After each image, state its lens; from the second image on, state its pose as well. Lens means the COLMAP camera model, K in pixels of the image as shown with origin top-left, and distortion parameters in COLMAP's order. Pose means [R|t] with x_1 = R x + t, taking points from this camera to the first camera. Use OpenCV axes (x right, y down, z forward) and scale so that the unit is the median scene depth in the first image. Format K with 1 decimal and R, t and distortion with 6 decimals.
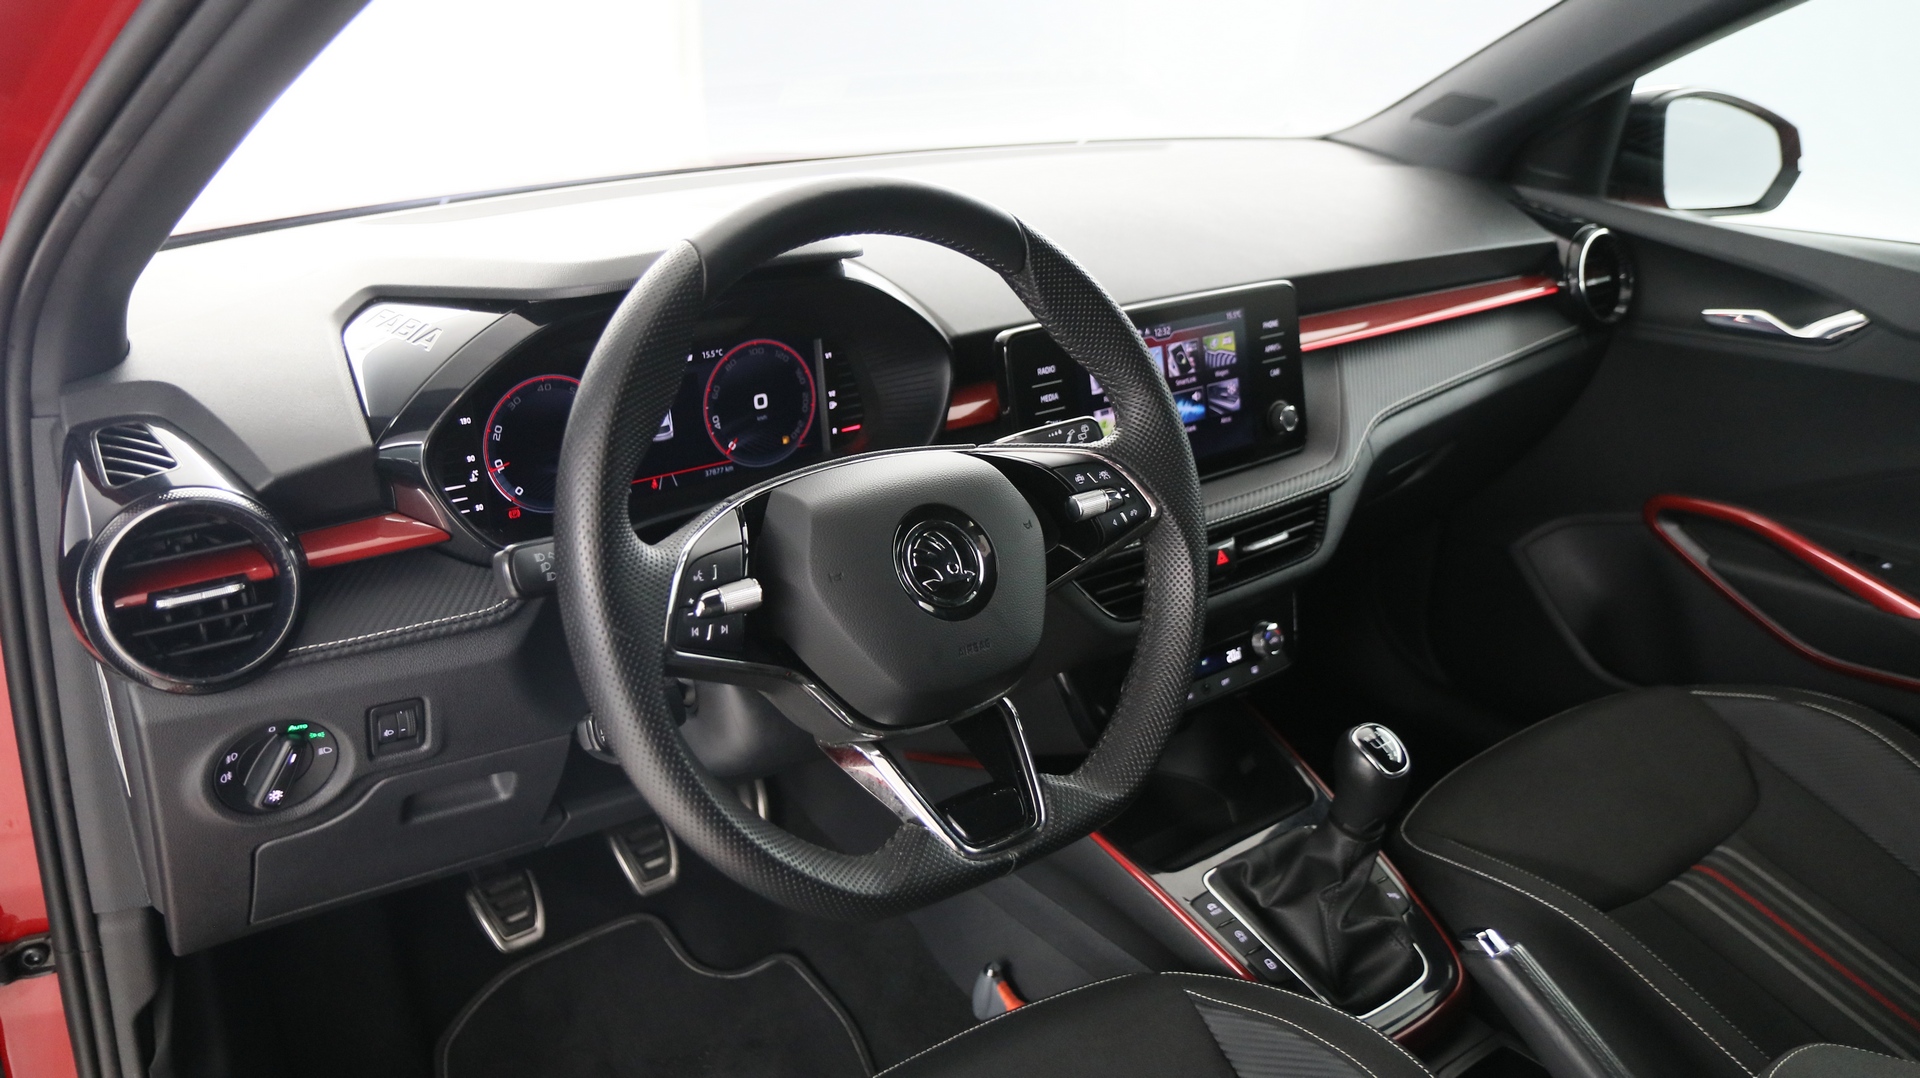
lens RADIAL K [[1492.8, 0, 952.3], [0, 1492.8, 535.8], [0, 0, 1]] dist [-0.035502, 0.015180]
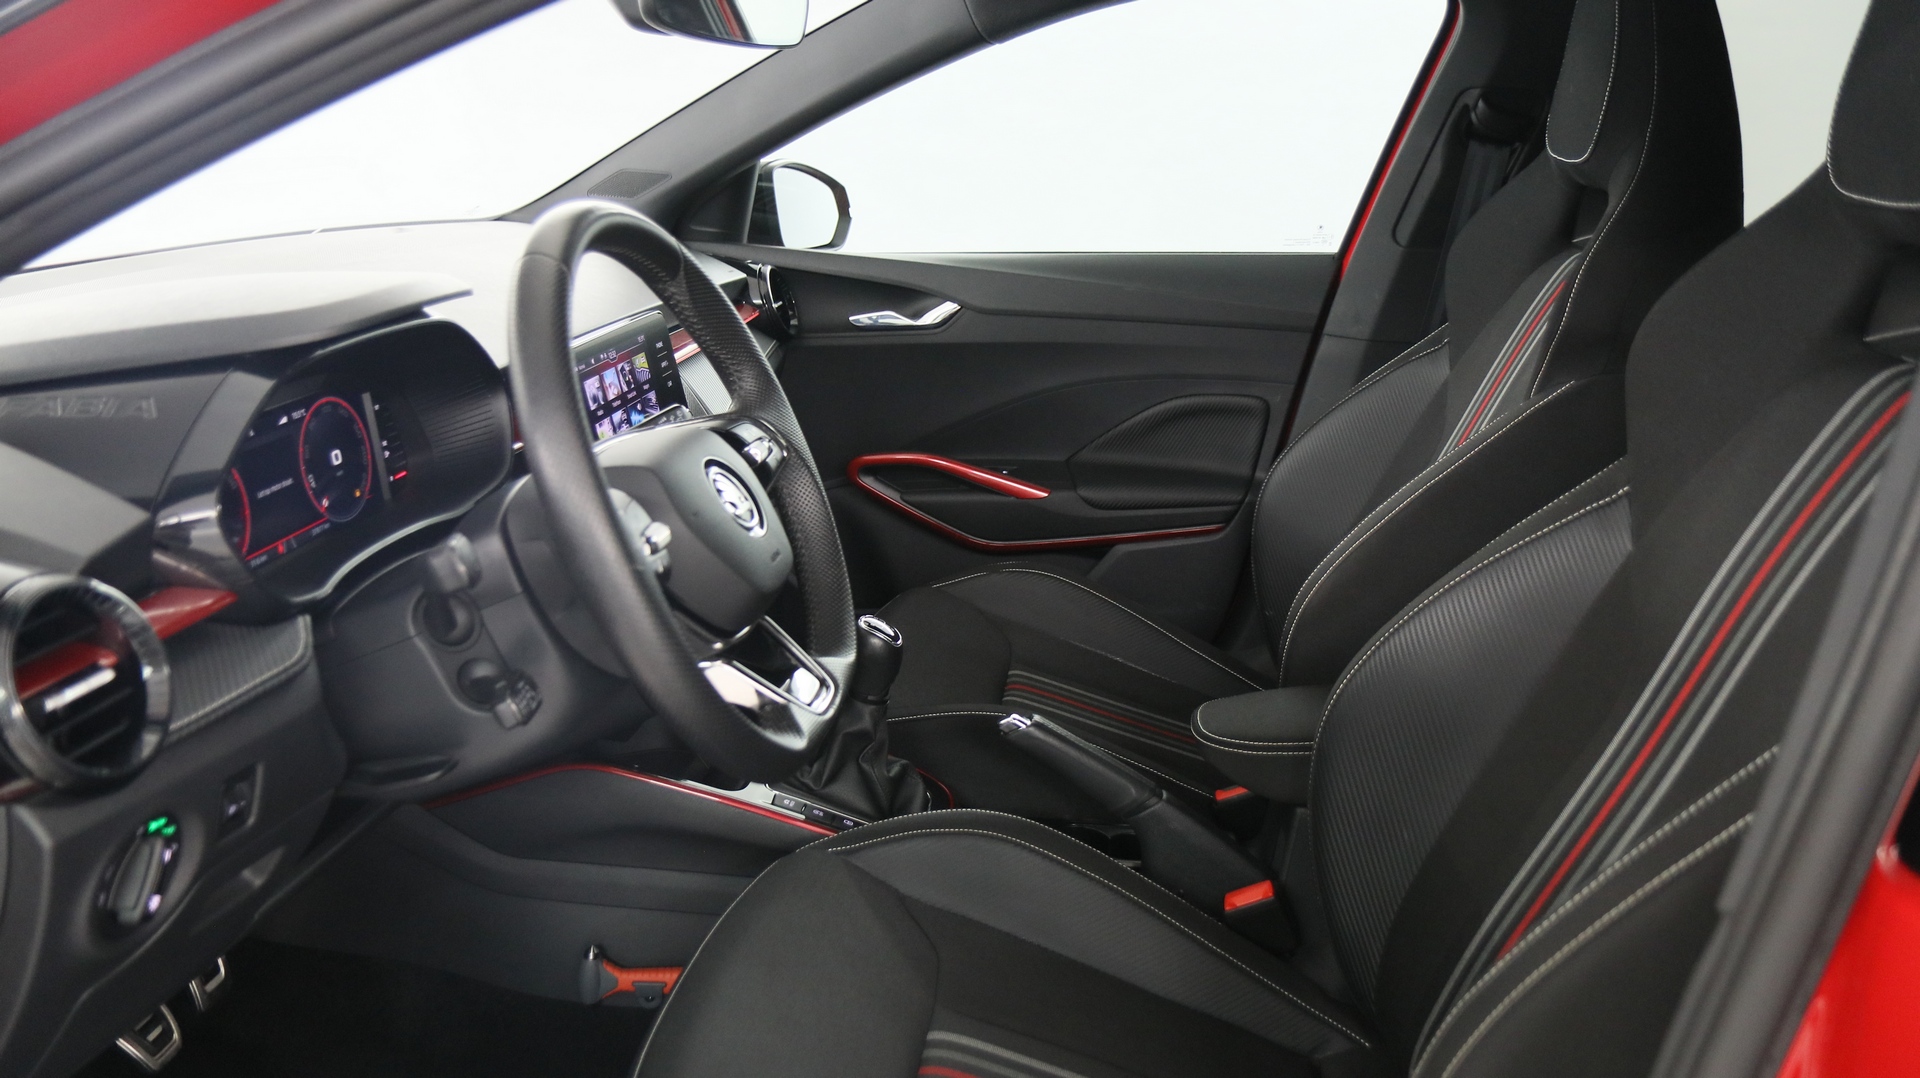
lens RADIAL K [[1492.8, 0, 959.9], [0, 1492.8, 546.6], [0, 0, 1]] dist [-0.035502, 0.015180]
pose [[0.694671, -0.206024, 0.689193, -0.498215], [0.260992, 0.965007, 0.025408, 0.050180], [-0.670310, 0.162223, 0.724132, -0.013393]]
